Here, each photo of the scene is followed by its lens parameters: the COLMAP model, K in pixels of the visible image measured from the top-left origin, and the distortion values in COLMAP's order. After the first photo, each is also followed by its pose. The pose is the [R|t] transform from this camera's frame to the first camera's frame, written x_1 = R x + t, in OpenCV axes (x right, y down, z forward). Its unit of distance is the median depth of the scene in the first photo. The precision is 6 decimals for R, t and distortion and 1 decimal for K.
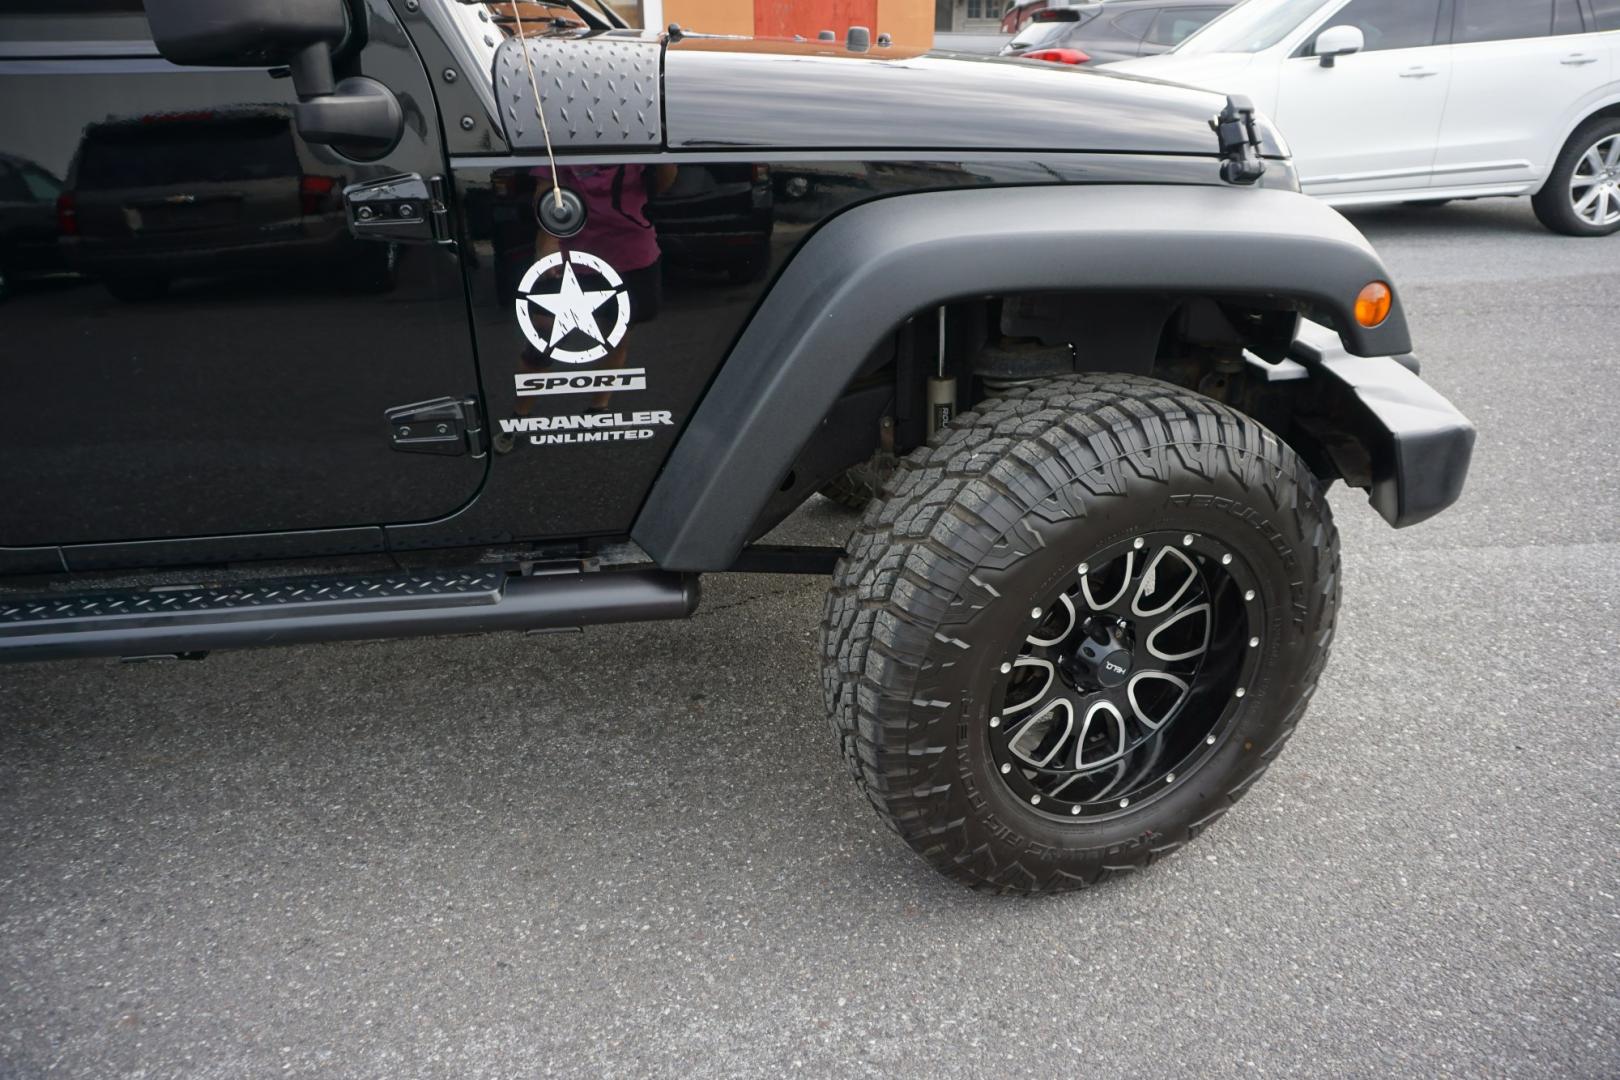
lens RADIAL K [[1090.4, 0, 801.1], [0, 1090.4, 535.5], [0, 0, 1]] dist [-0.047709, 0.039507]
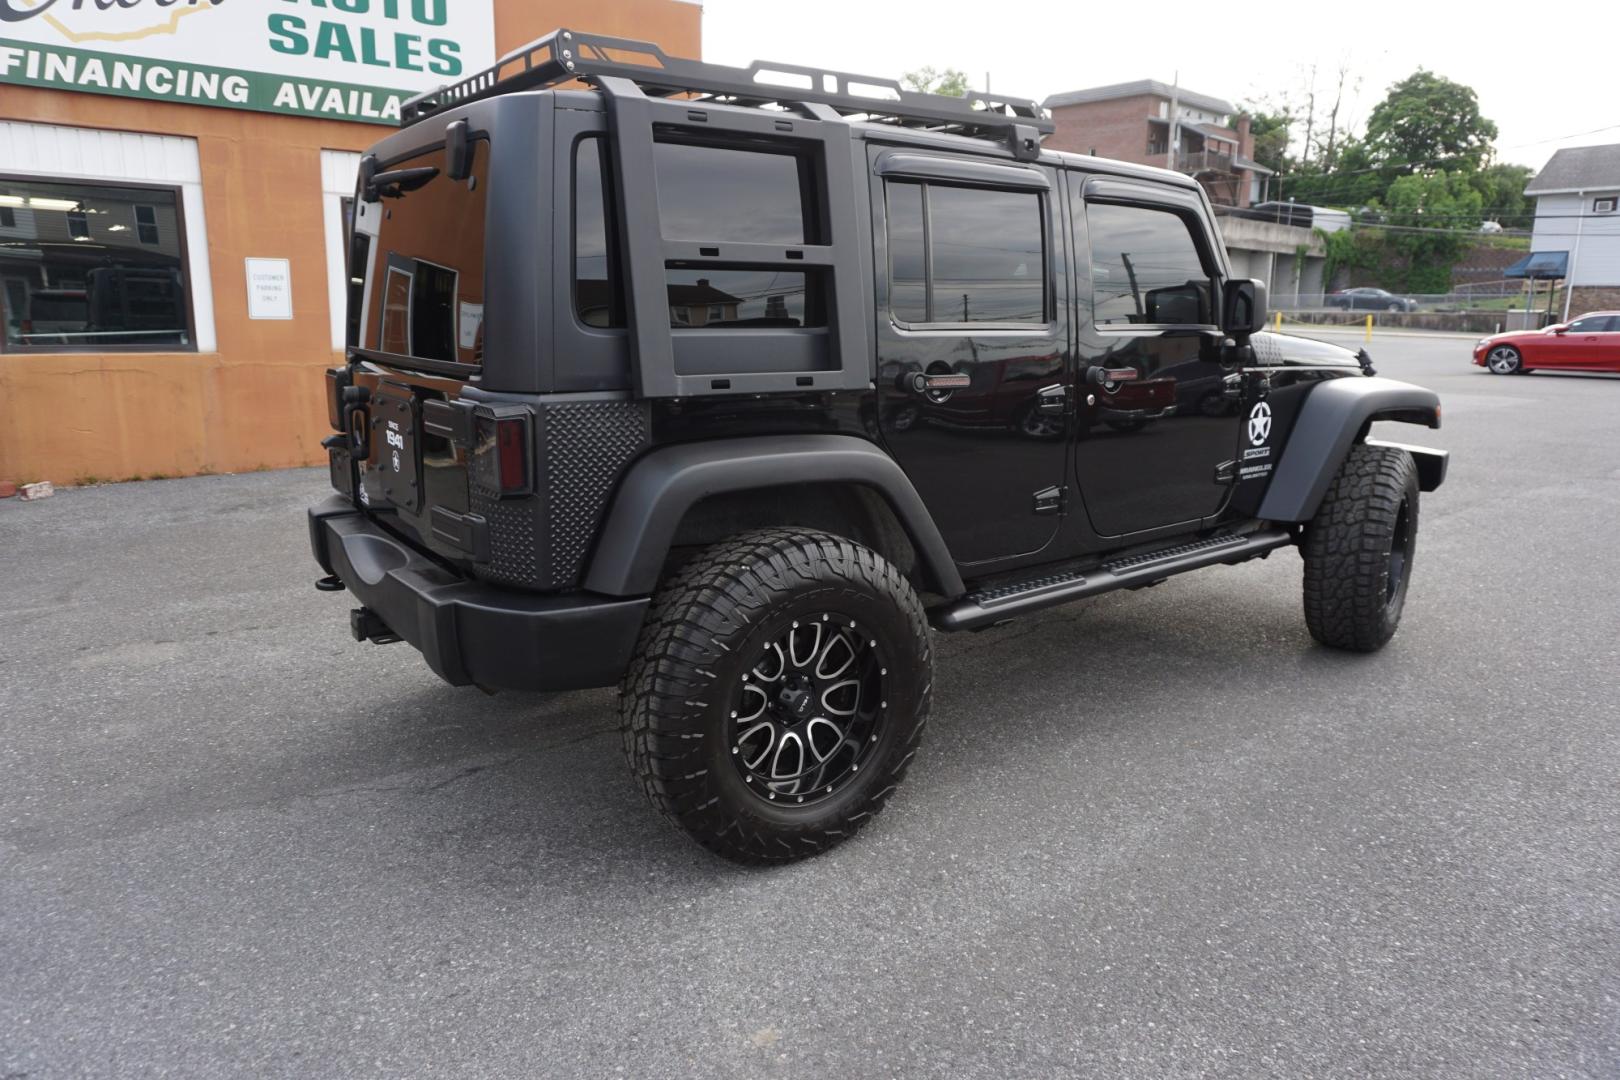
lens RADIAL K [[1089.2, 0, 804.1], [0, 1089.2, 535.1], [0, 0, 1]] dist [-0.048959, 0.039397]
pose [[0.847602, -0.088194, 0.523253, -2.410157], [0.198005, 0.967435, -0.157681, 0.231393], [-0.492306, 0.237257, 0.837463, -0.547318]]
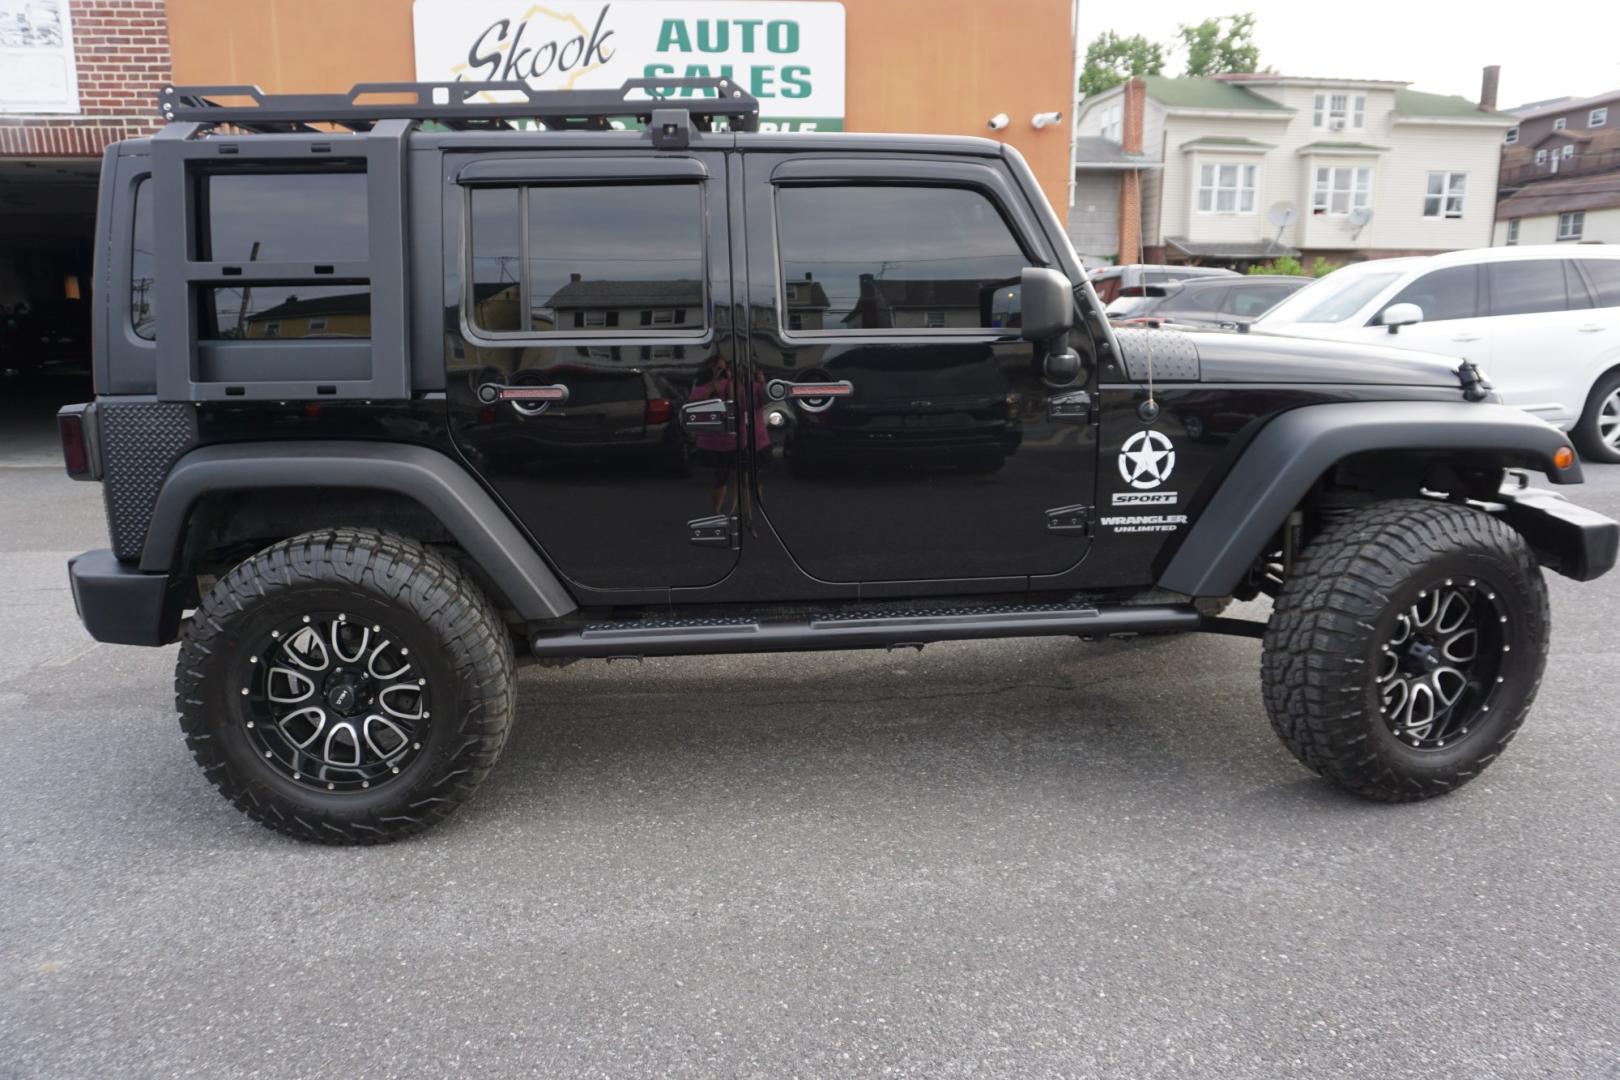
lens RADIAL K [[1090.4, 0, 801.1], [0, 1090.4, 535.5], [0, 0, 1]] dist [-0.047709, 0.039507]
pose [[0.999779, 0.007706, -0.019543, -0.753737], [-0.011759, 0.976175, -0.216664, 0.335295], [0.017408, 0.216846, 0.976051, -0.836808]]
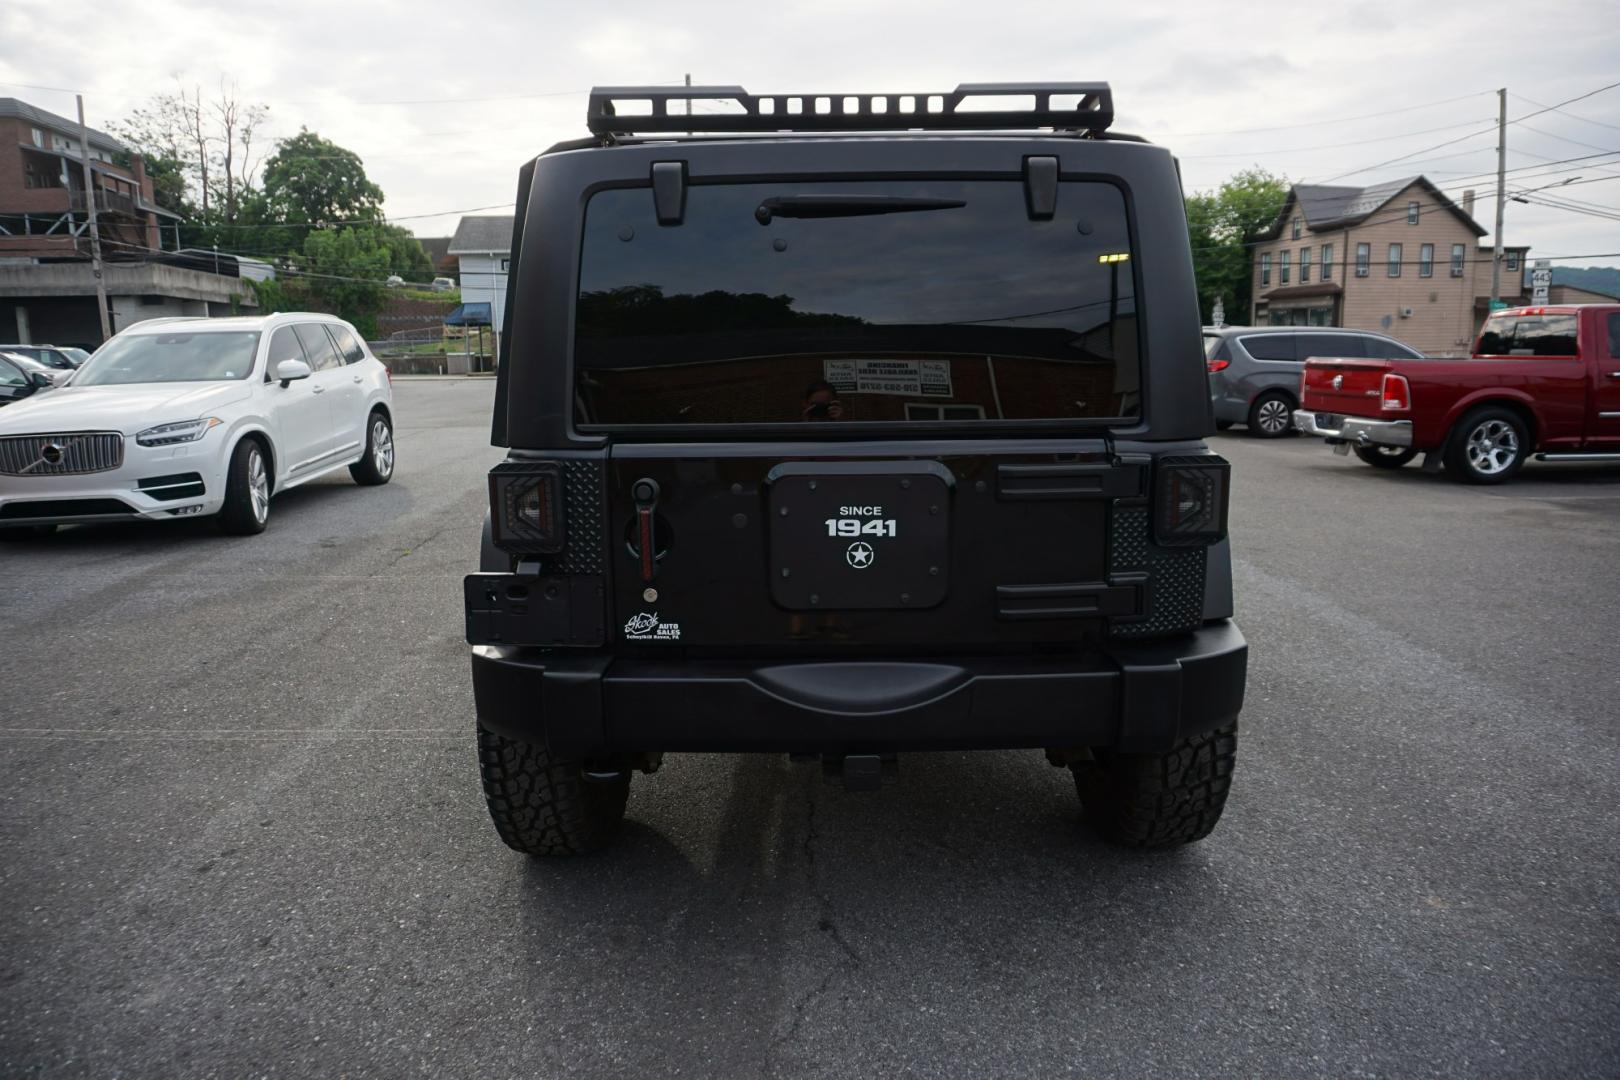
lens RADIAL K [[1073.6, 0, 811.1], [0, 1073.6, 540.9], [0, 0, 1]] dist [-0.007543, 0.000257]
pose [[0.065924, -0.161972, 0.984591, -3.440925], [0.425884, 0.896913, 0.119033, -0.524205], [-0.902373, 0.411475, 0.128109, 1.170339]]
